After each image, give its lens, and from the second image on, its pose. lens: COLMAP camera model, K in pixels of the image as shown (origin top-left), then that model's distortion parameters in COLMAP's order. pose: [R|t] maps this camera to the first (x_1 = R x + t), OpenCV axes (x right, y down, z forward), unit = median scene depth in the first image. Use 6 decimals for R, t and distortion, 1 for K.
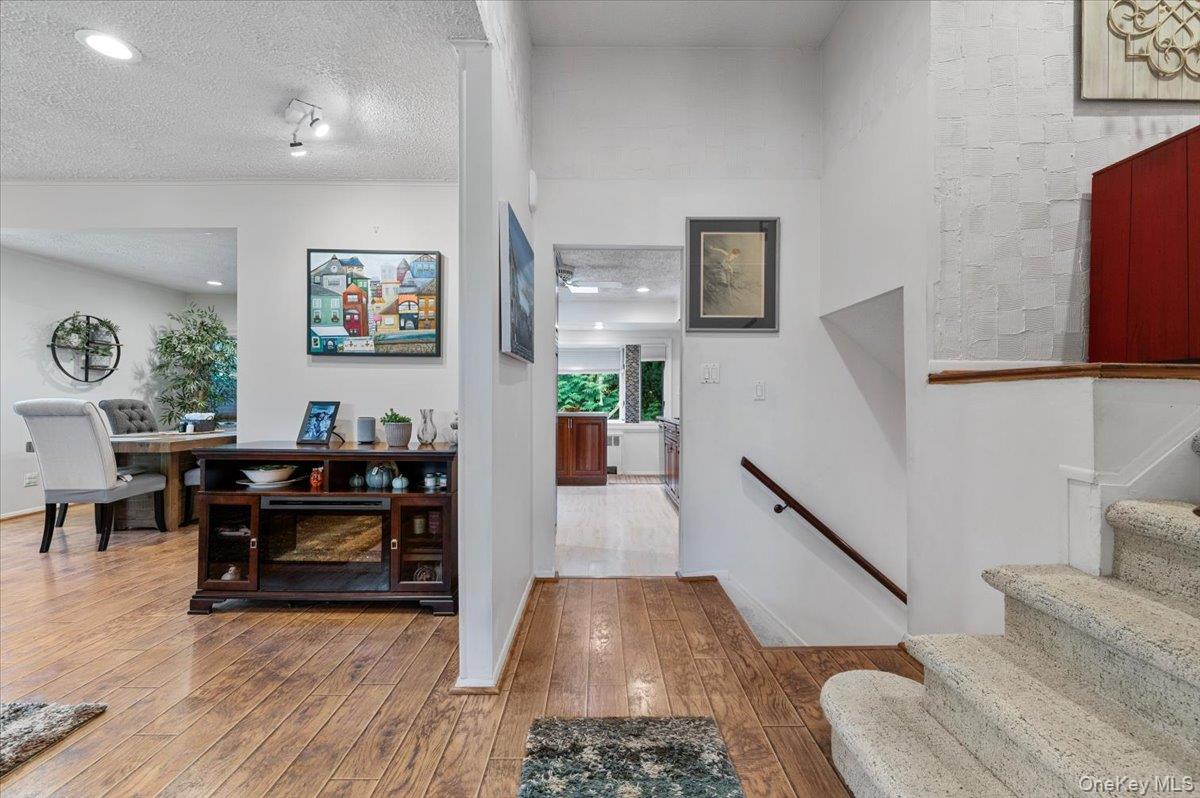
lens RADIAL K [[518.3, 0, 596.8], [0, 518.3, 397.8], [0, 0, 1]] dist [0.004156, -0.000329]
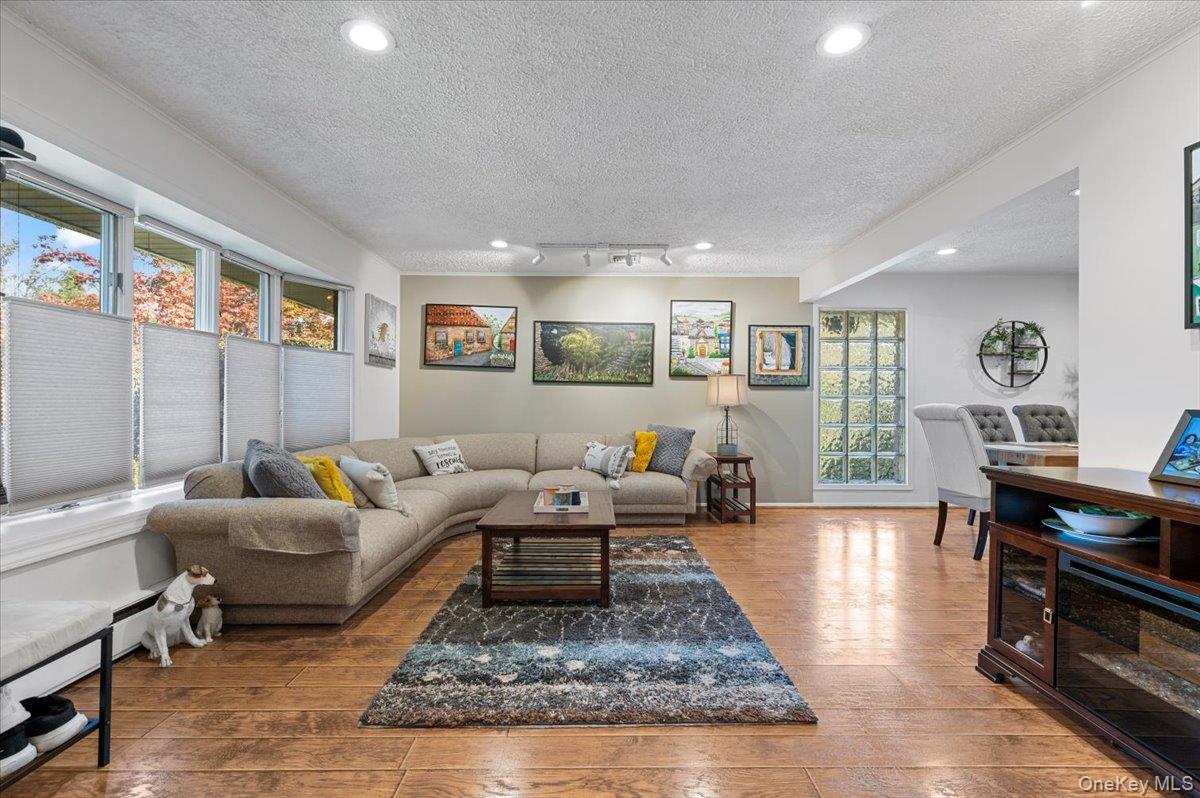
lens RADIAL K [[518.3, 0, 605.2], [0, 518.3, 401.7], [0, 0, 1]] dist [0.004156, -0.000329]
pose [[0.017450, -0.000660, -0.999848, 0.013823], [-0.002520, 0.999997, -0.000704, -0.000045], [0.999845, 0.002532, 0.017449, 0.336163]]
